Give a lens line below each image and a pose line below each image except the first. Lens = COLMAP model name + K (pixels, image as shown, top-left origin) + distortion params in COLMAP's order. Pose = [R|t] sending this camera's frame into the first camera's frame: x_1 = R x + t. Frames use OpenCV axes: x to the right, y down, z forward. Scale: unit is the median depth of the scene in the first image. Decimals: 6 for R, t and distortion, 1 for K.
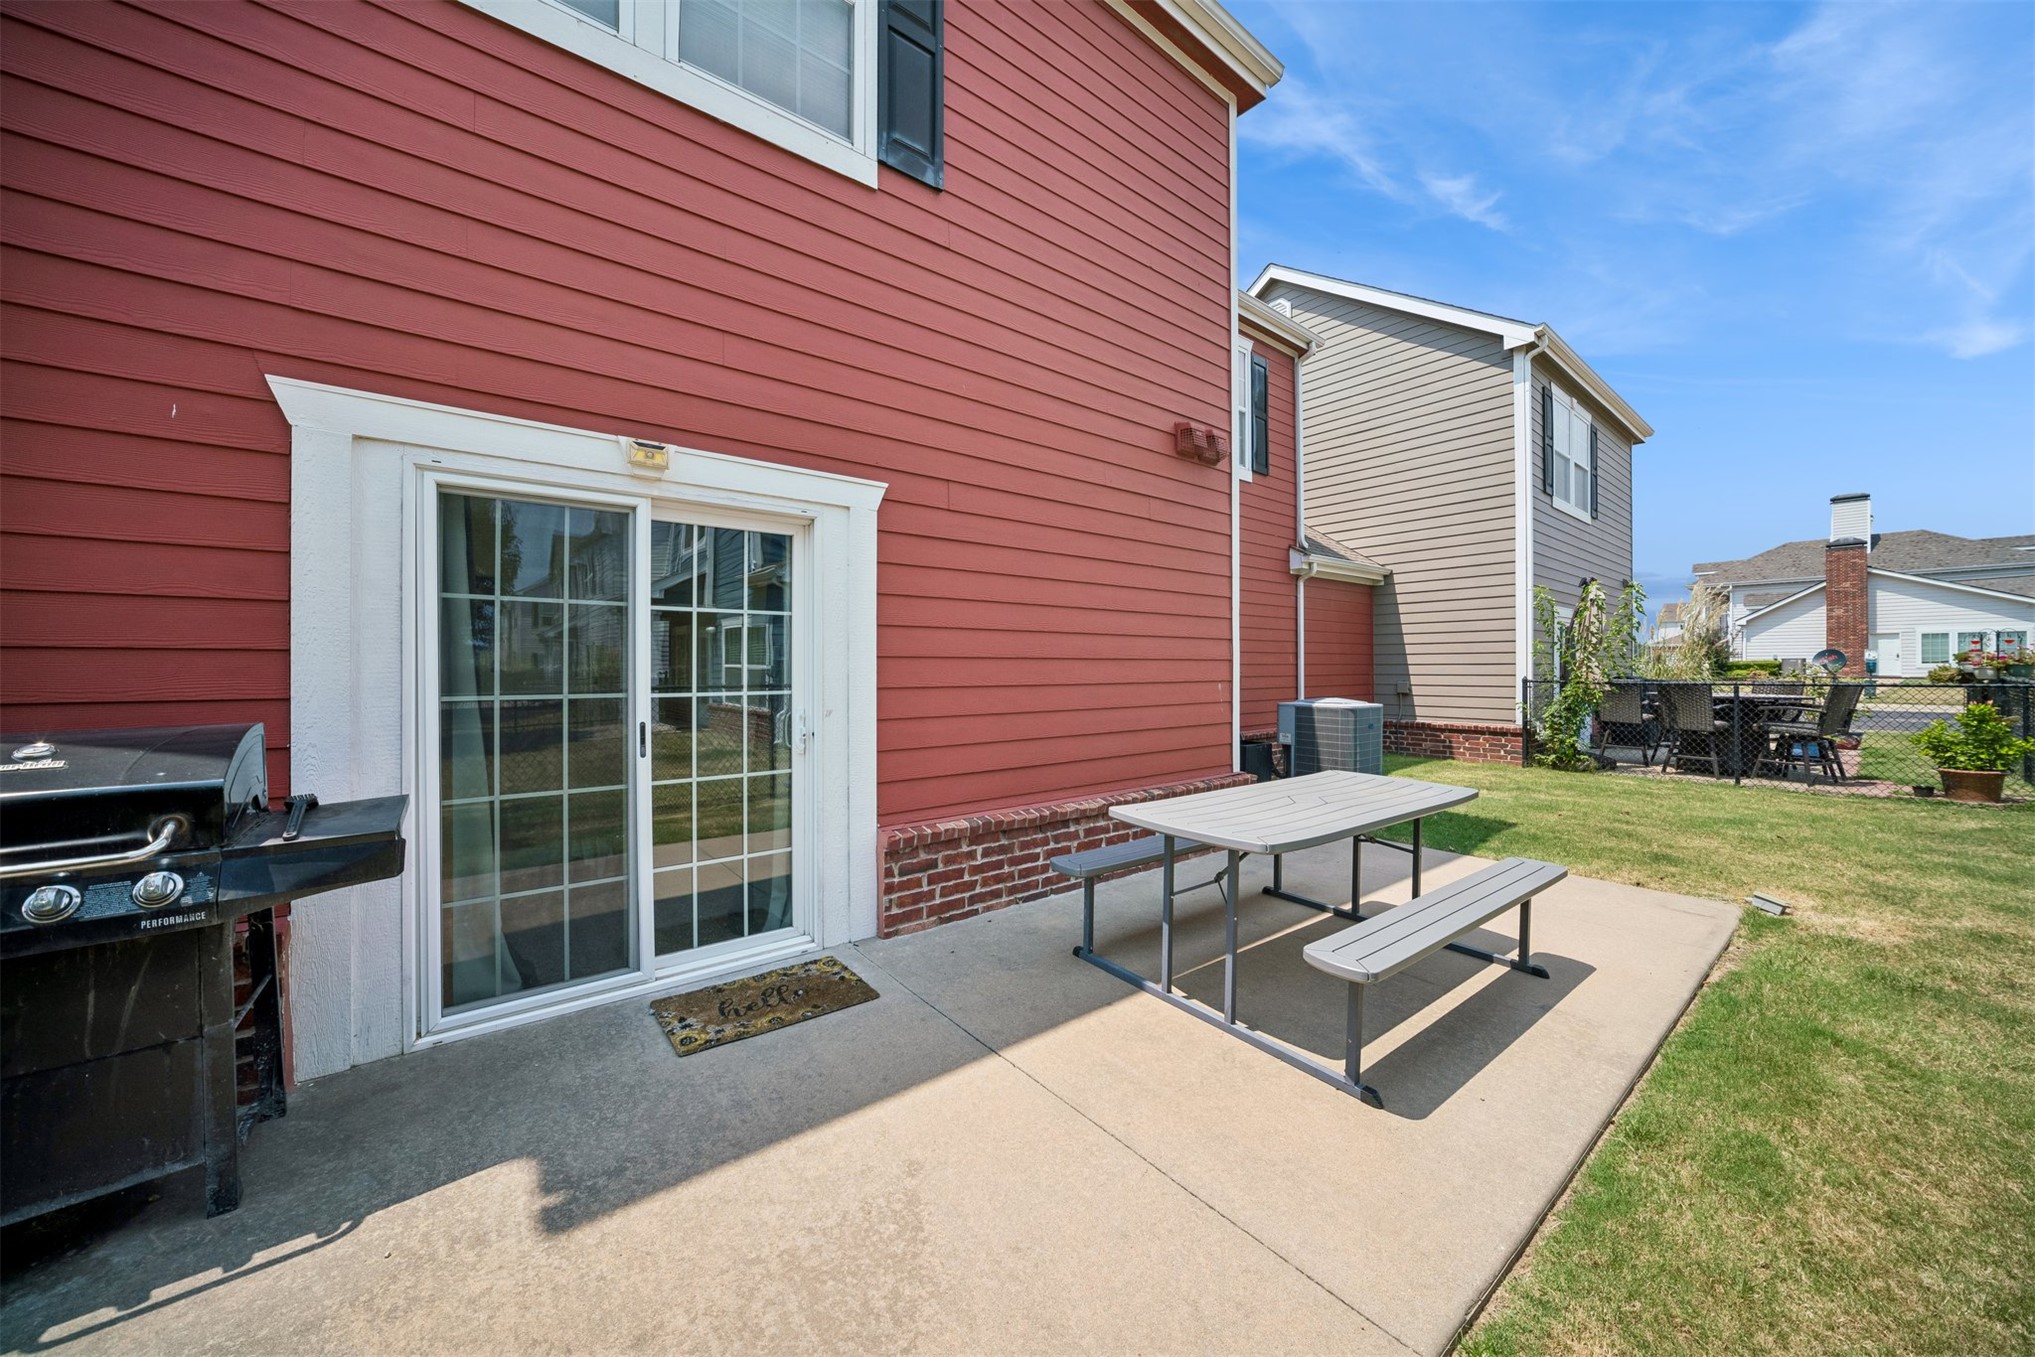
lens RADIAL K [[721.3, 0, 989.1], [0, 721.3, 668.6], [0, 0, 1]] dist [-0.009324, 0.000093]
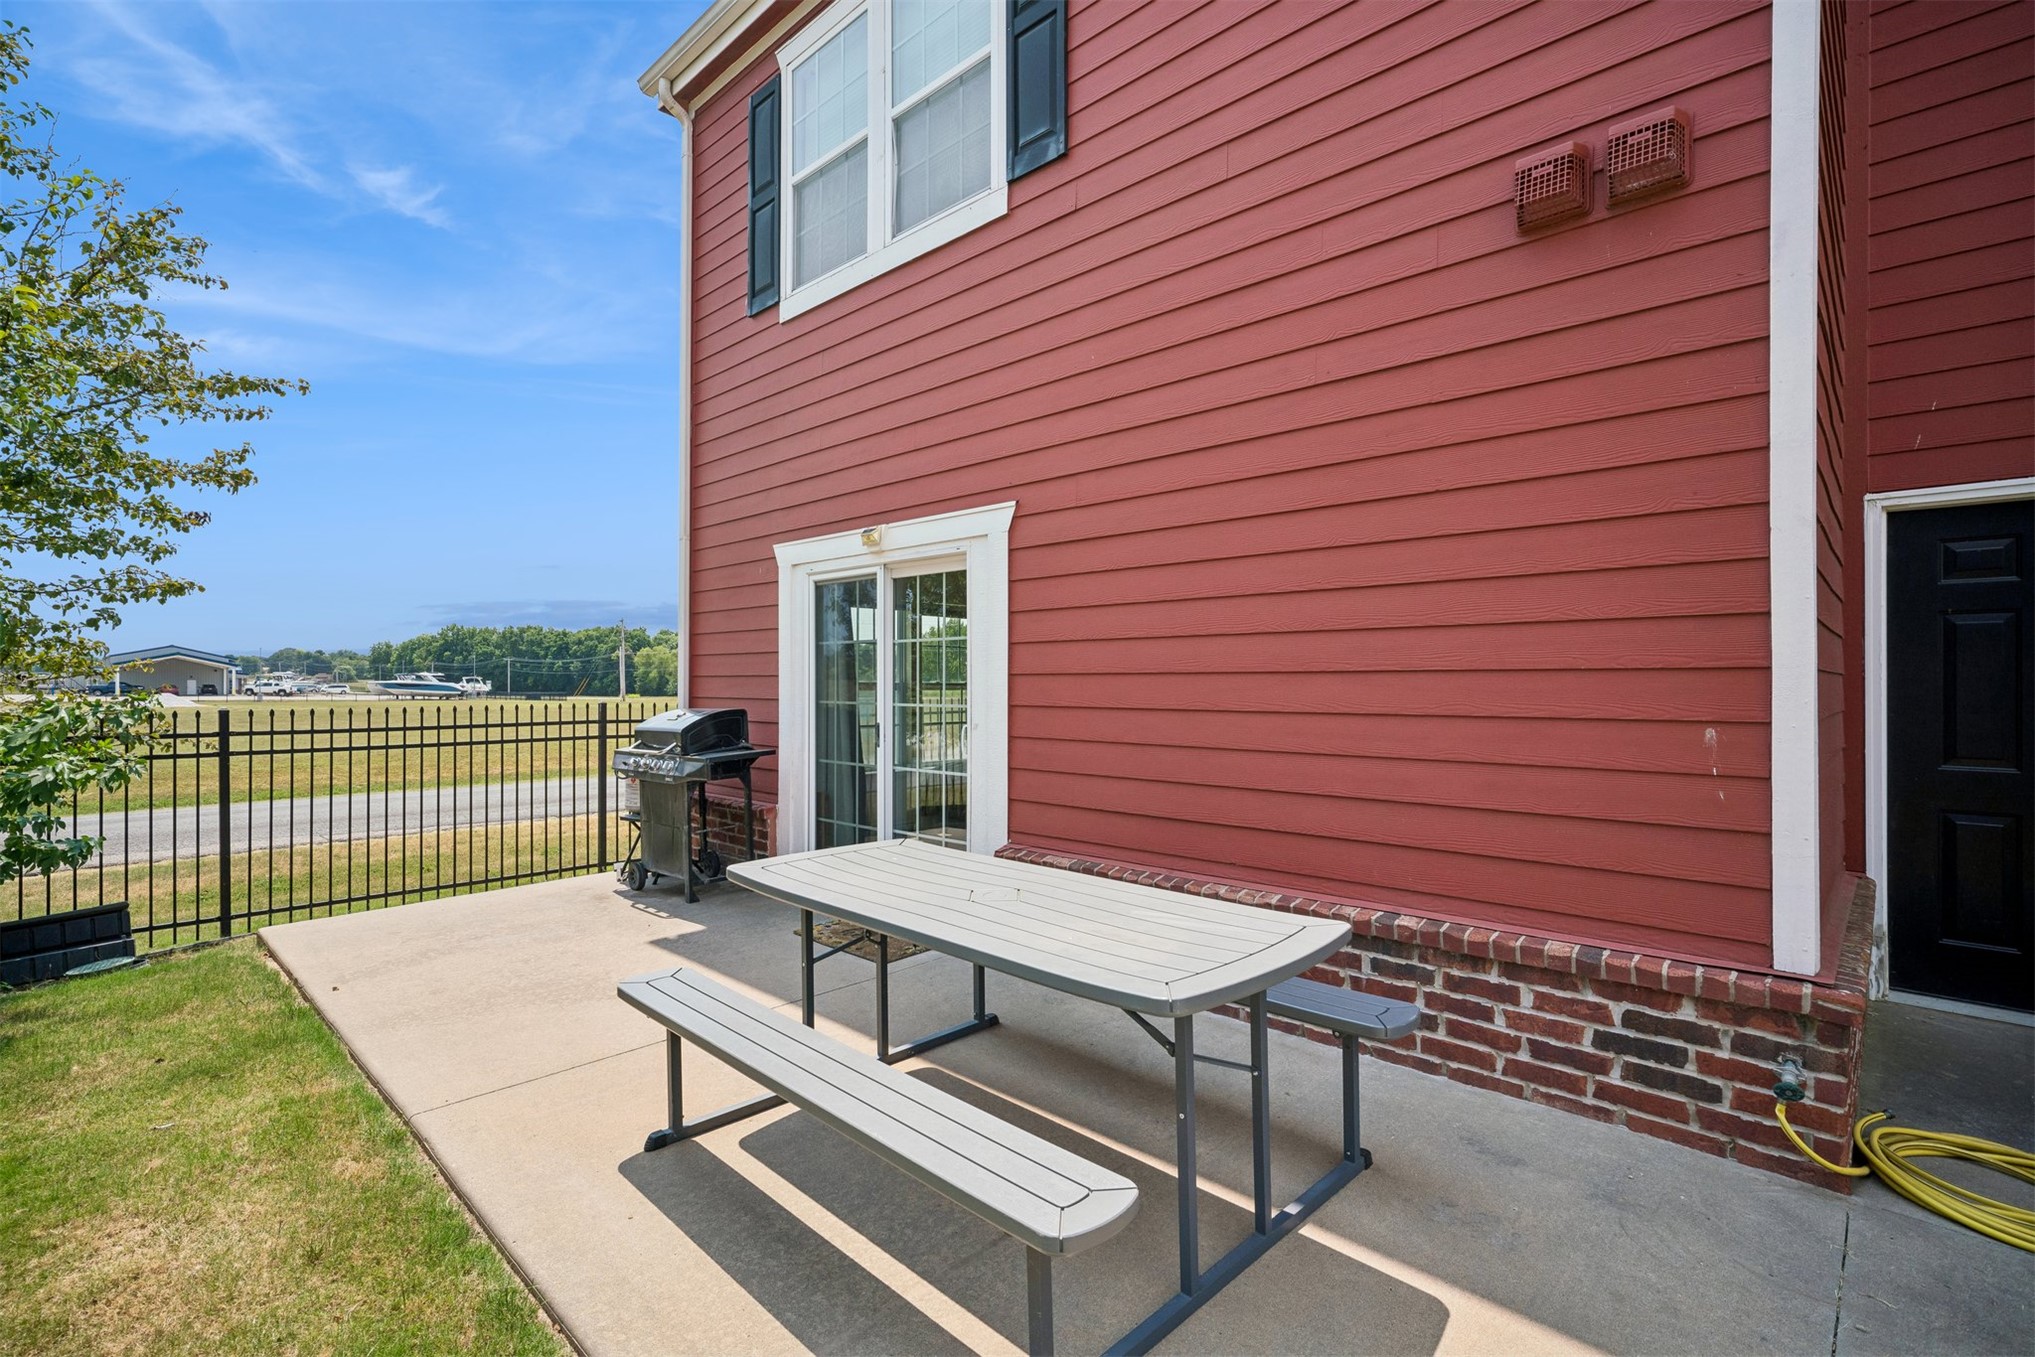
lens RADIAL K [[927.7, 0, 1017.5], [0, 927.7, 678.5], [0, 0, 1]] dist [-0.013672, 0.000008]
pose [[0.150904, 0.009268, -0.988505, 1.136122], [0.005655, 0.999932, 0.010238, -0.023988], [0.988532, -0.007135, 0.150841, 0.811094]]
